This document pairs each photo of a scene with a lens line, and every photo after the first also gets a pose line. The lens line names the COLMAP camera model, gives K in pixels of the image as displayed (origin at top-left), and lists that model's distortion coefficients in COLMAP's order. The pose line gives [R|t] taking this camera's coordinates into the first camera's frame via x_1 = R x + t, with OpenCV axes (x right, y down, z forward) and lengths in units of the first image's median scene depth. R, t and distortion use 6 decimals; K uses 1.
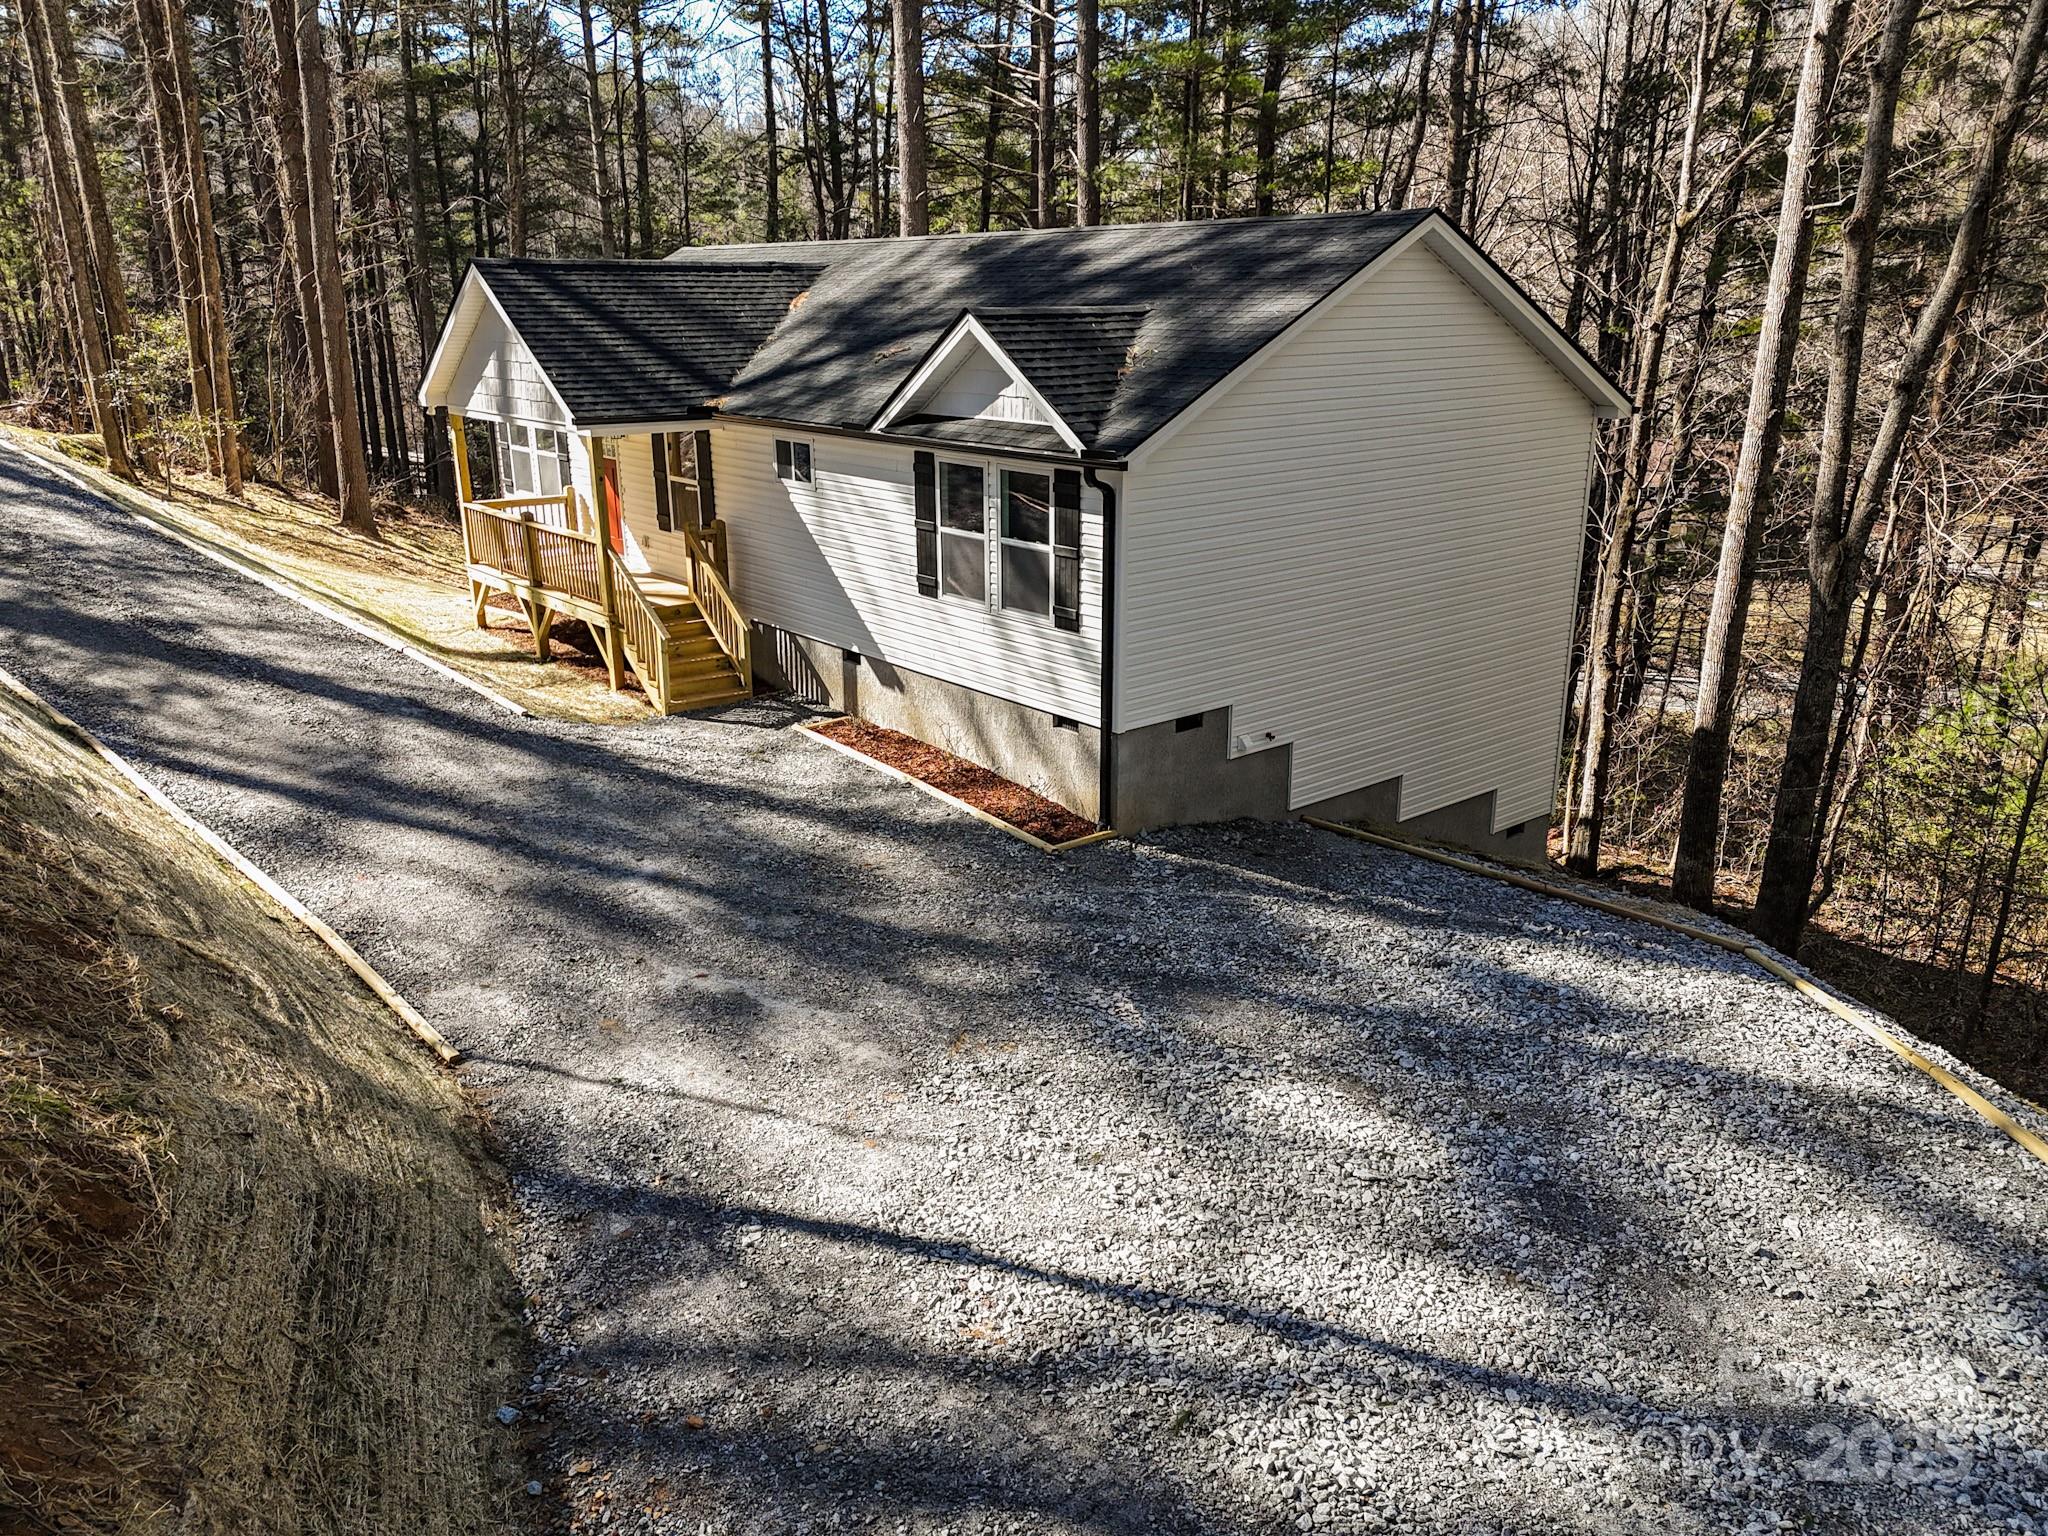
lens RADIAL K [[1483.8, 0, 1041.6], [0, 1483.8, 761.6], [0, 0, 1]] dist [0.084588, -0.050860]
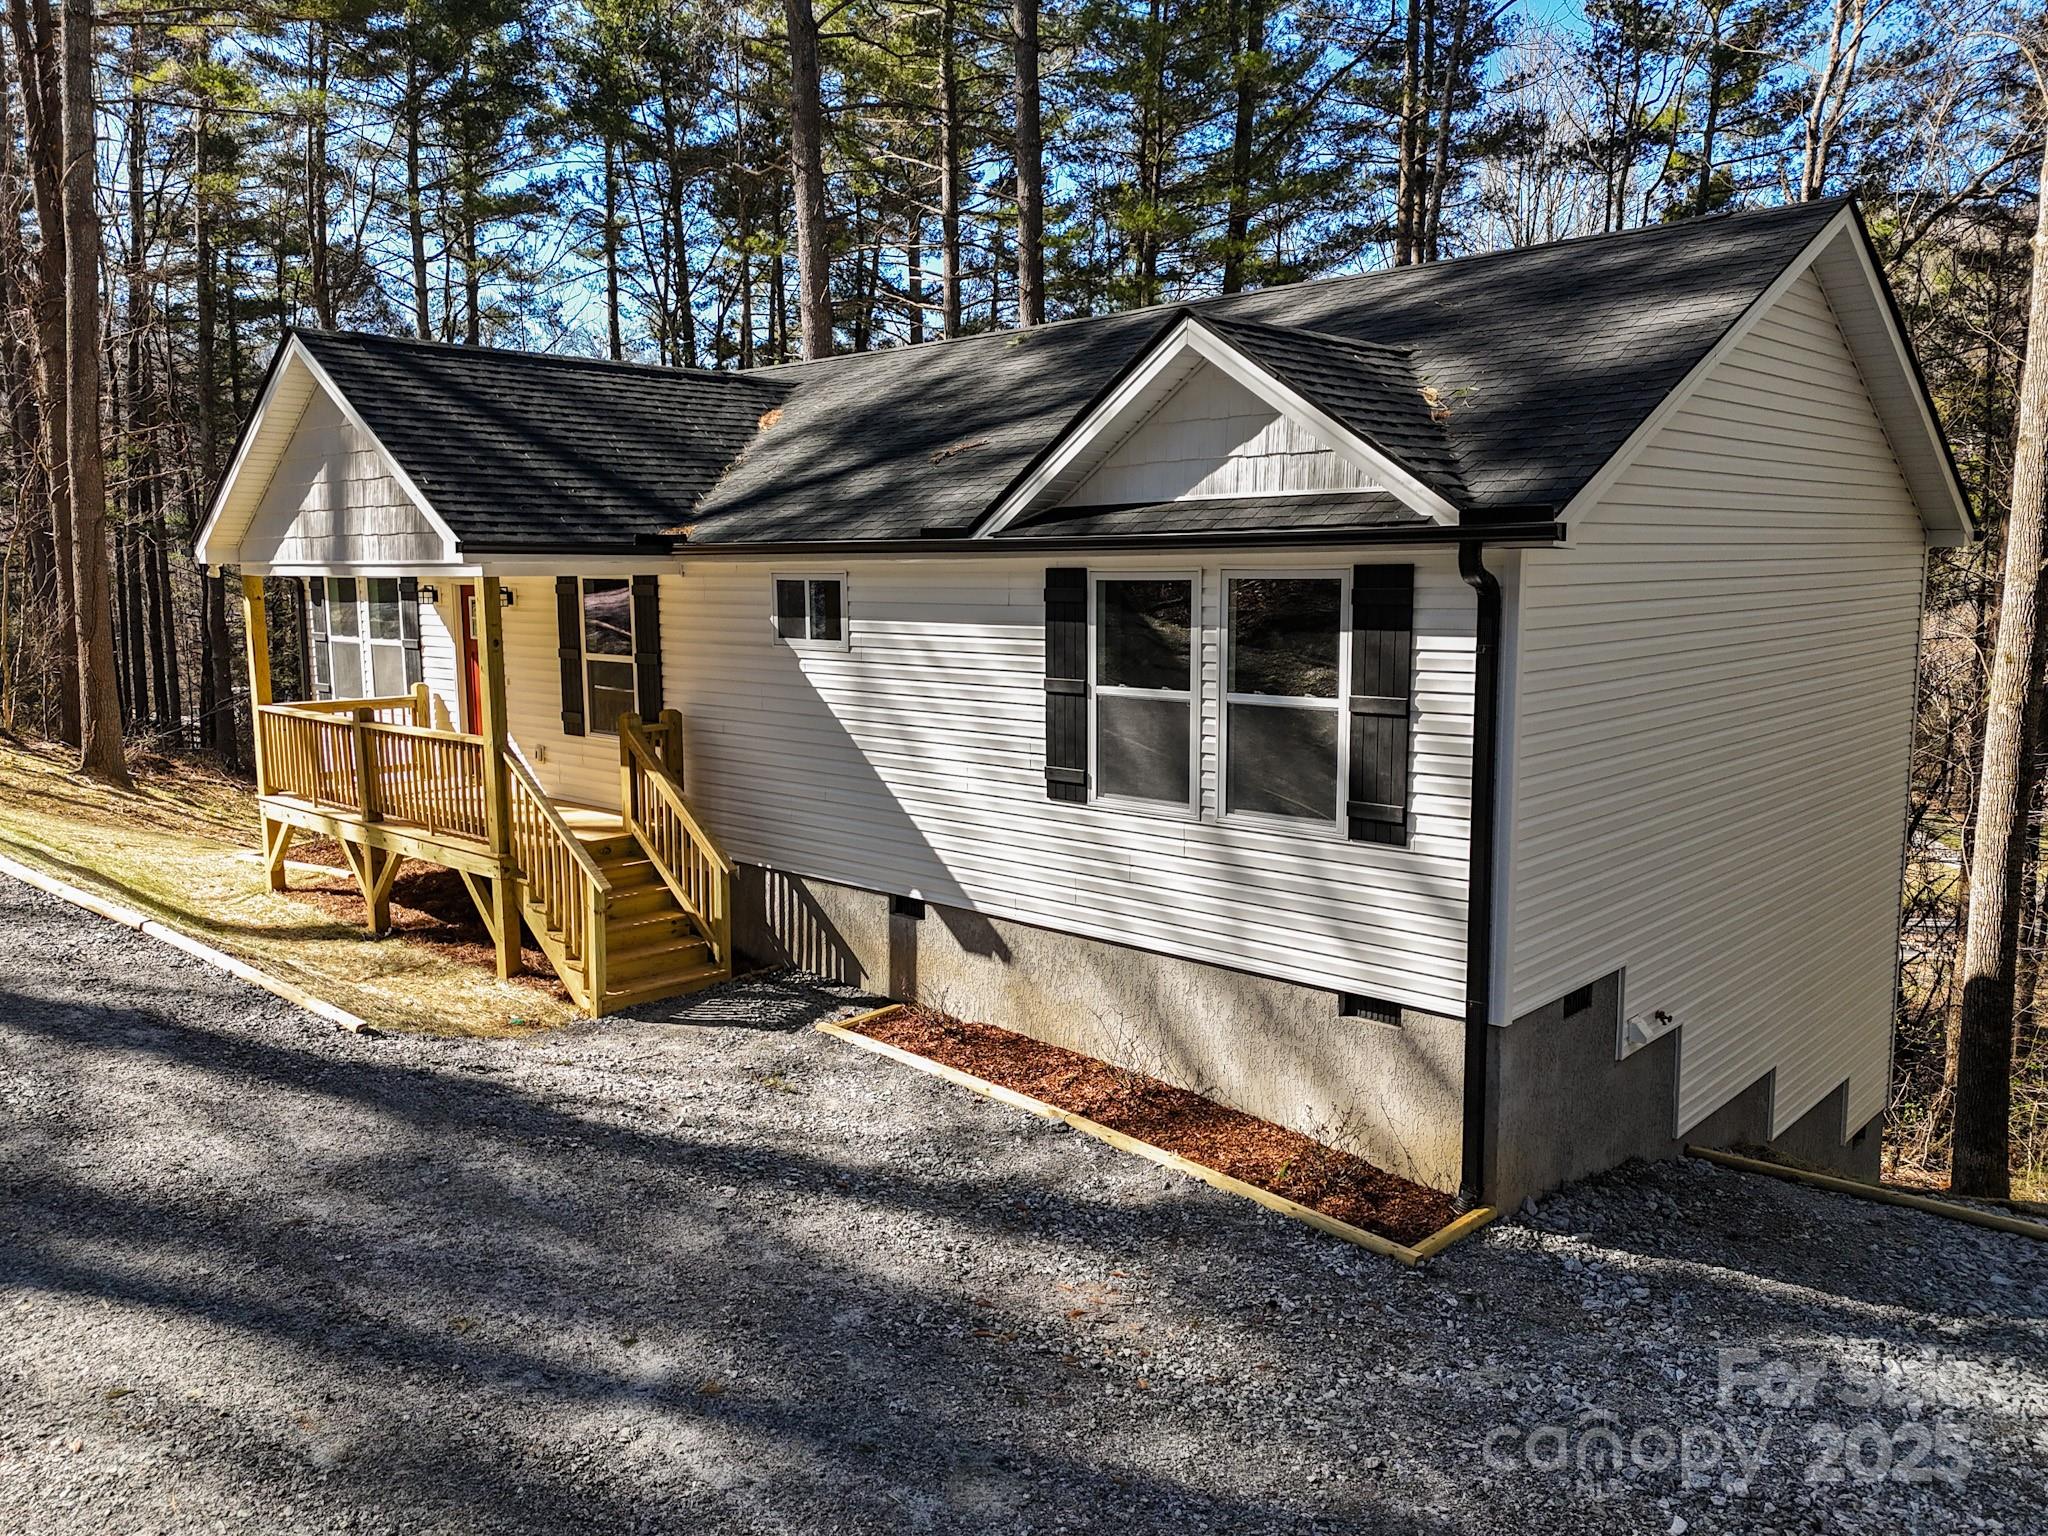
lens RADIAL K [[1483.8, 0, 1032.7], [0, 1483.8, 763.5], [0, 0, 1]] dist [0.084588, -0.050860]
pose [[0.992576, -0.021175, 0.119765, -0.156212], [0.041151, 0.985120, -0.166868, -0.024933], [-0.114449, 0.170558, 0.978678, 0.387230]]
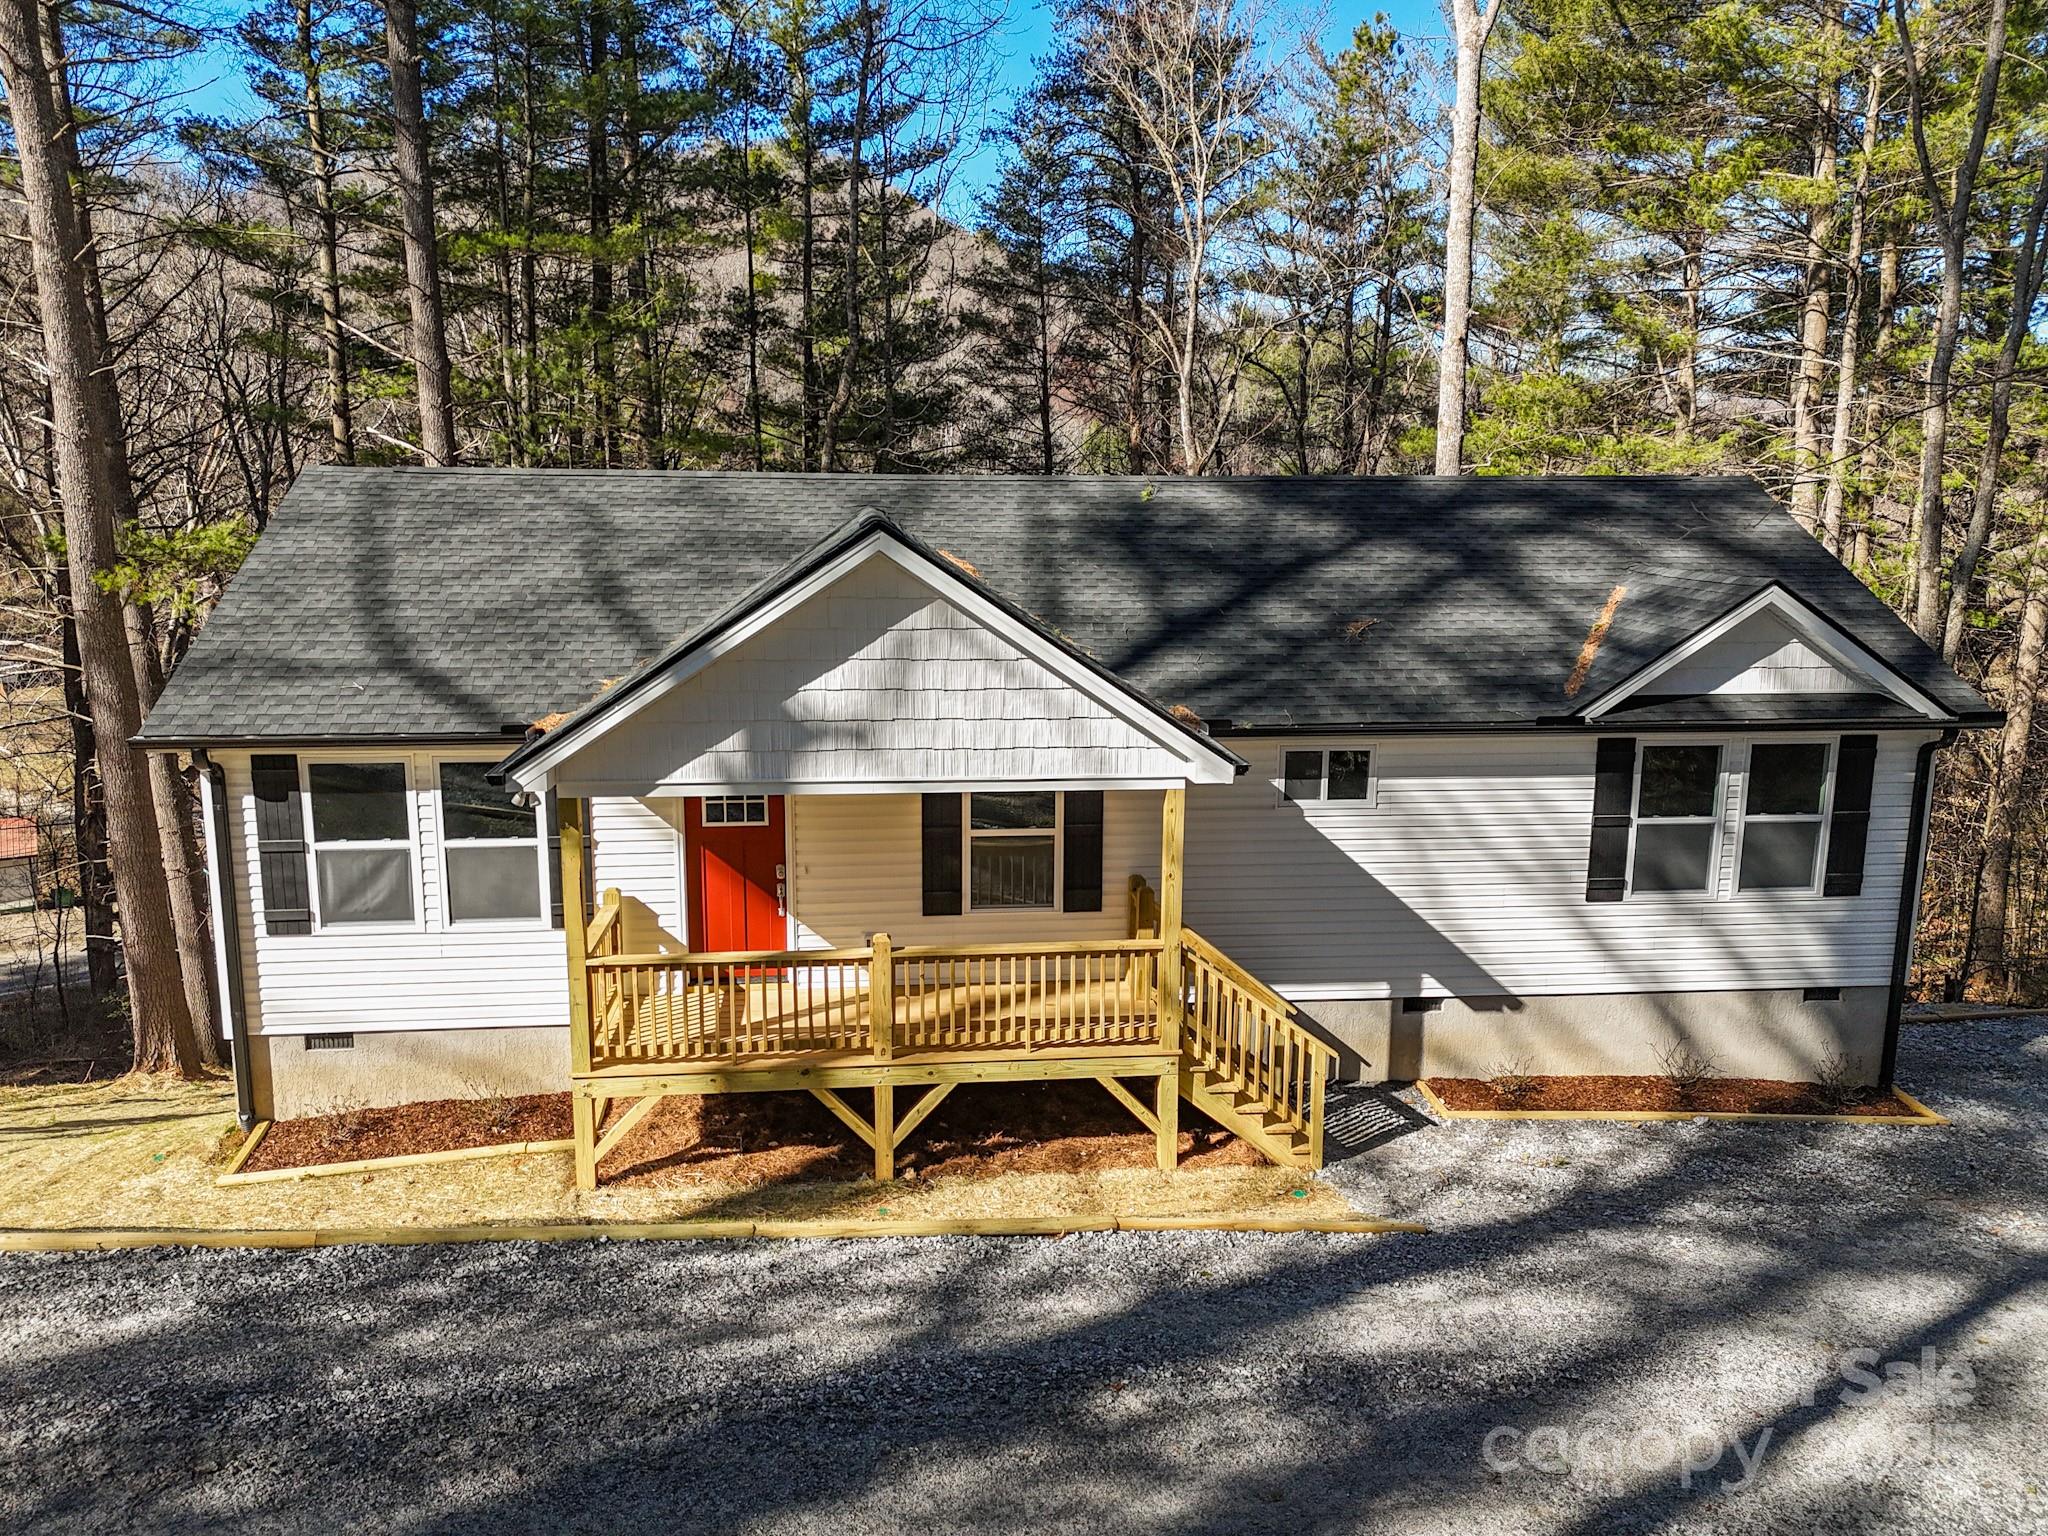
lens RADIAL K [[1483.8, 0, 1024.9], [0, 1483.8, 771.9], [0, 0, 1]] dist [0.084588, -0.050860]
pose [[0.535105, -0.156387, 0.830184, -0.918141], [0.236738, 0.971100, 0.030340, -0.275320], [-0.810936, 0.180301, 0.556663, 0.742145]]
